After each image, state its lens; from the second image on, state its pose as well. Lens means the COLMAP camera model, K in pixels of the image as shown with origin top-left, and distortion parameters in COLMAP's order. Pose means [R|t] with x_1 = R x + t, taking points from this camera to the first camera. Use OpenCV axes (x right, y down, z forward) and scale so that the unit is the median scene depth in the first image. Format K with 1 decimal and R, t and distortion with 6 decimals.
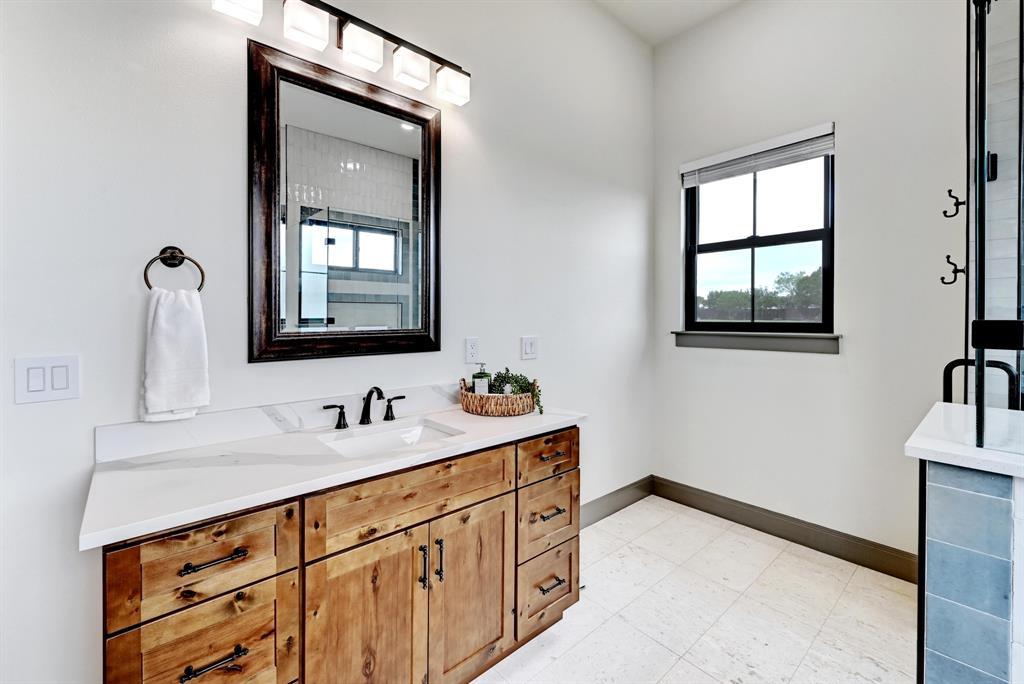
lens RADIAL K [[434.1, 0, 508.3], [0, 434.1, 313.0], [0, 0, 1]] dist [0.002242, 0.000490]
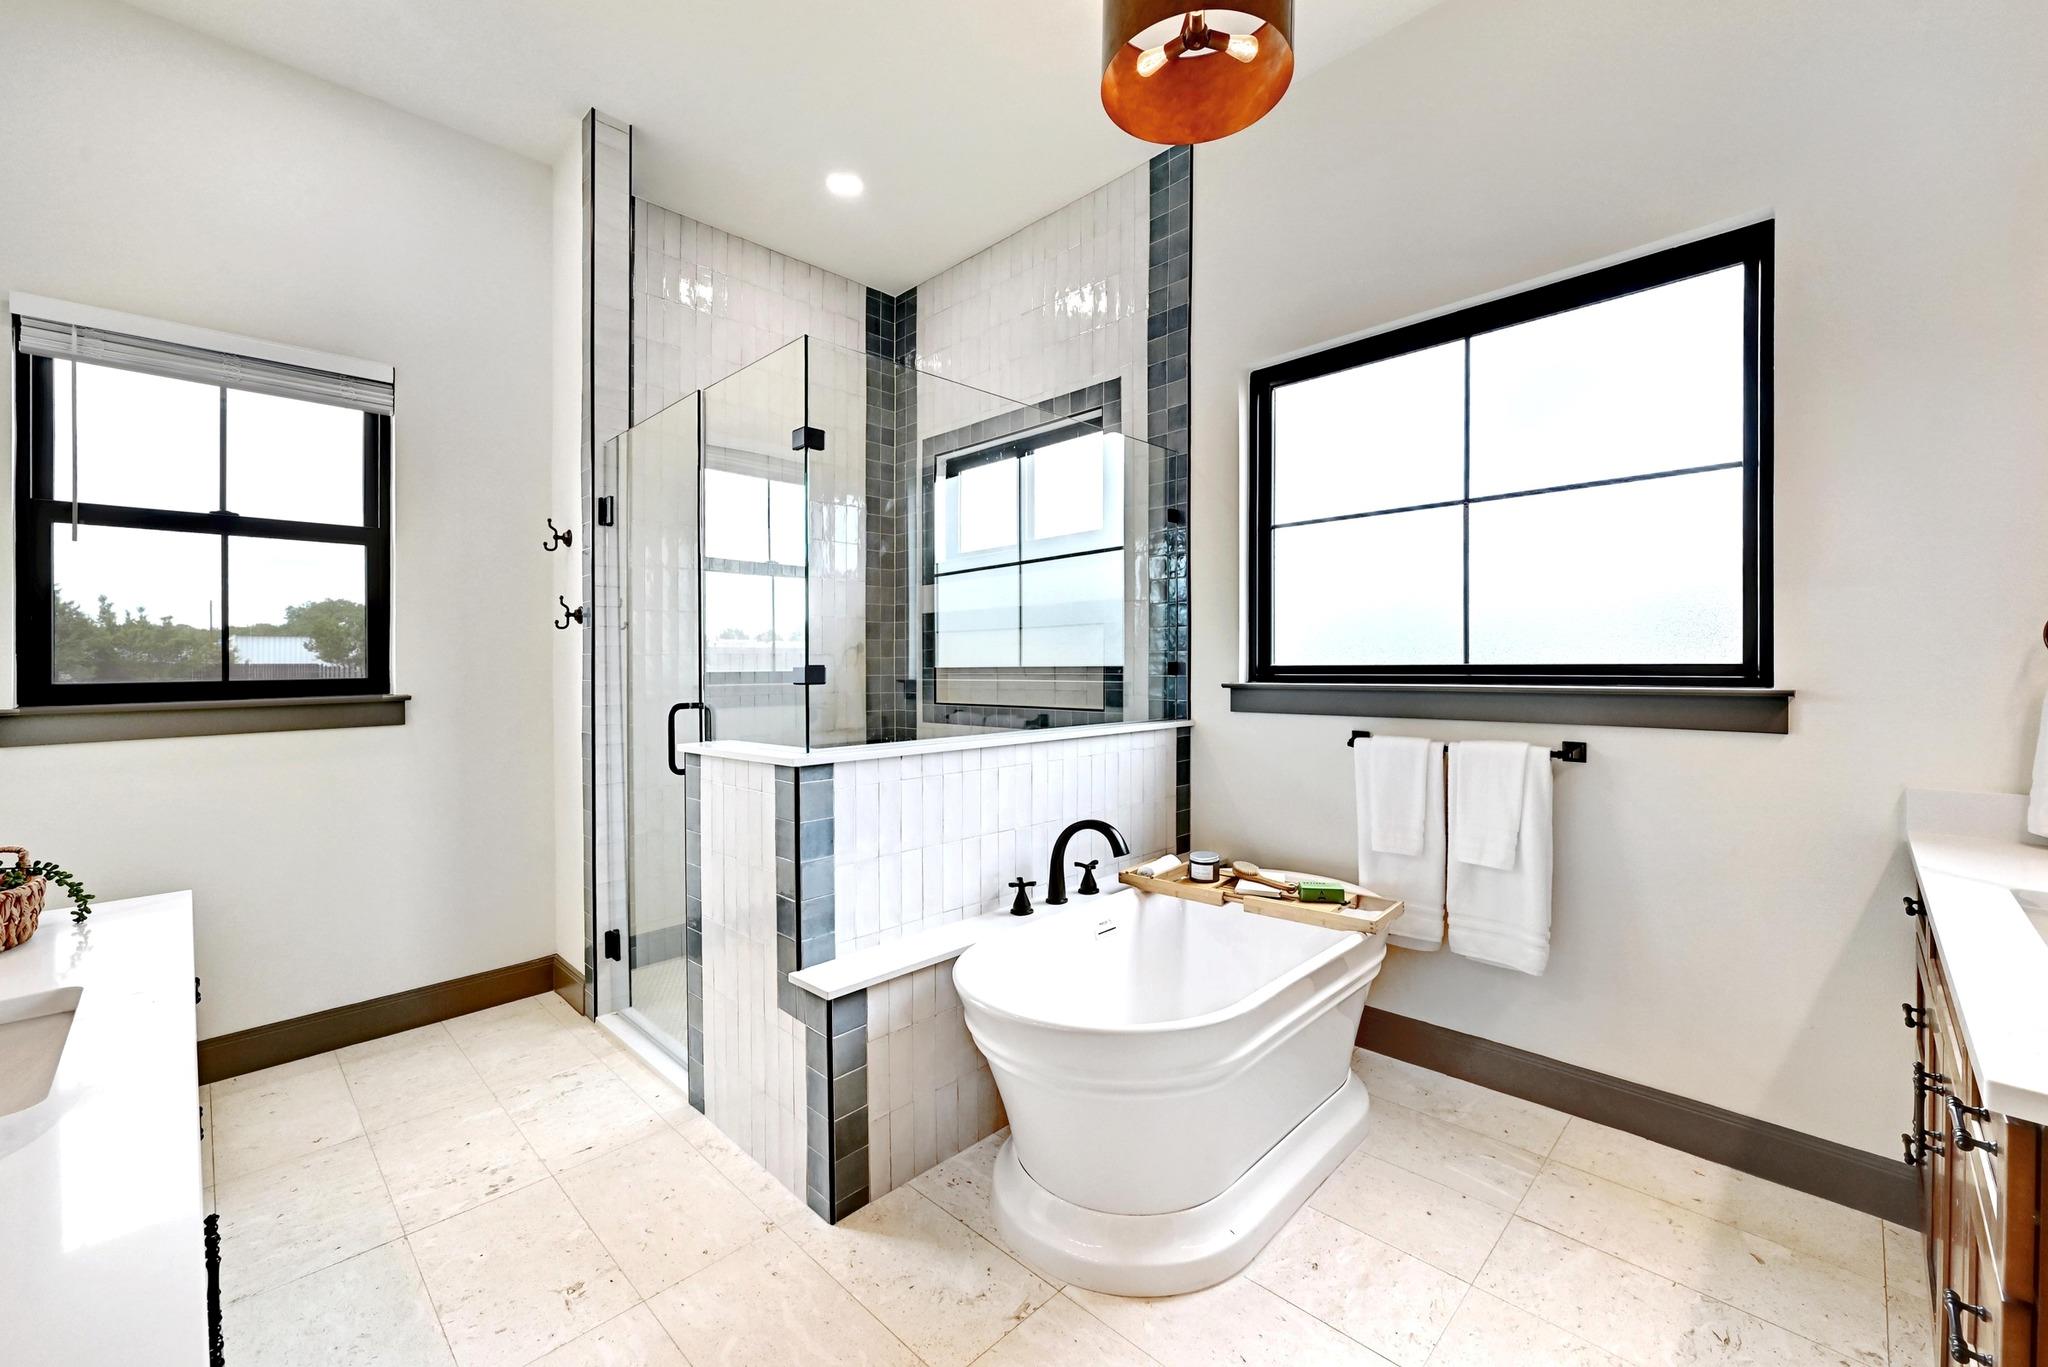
lens RADIAL K [[823.1, 0, 1025.6], [0, 823.1, 665.1], [0, 0, 1]] dist [0.000194, 0.000094]
pose [[-0.102469, -0.004410, 0.994726, -0.556918], [0.002313, 0.999986, 0.004672, 0.001005], [-0.994734, 0.002780, -0.102457, 0.180256]]
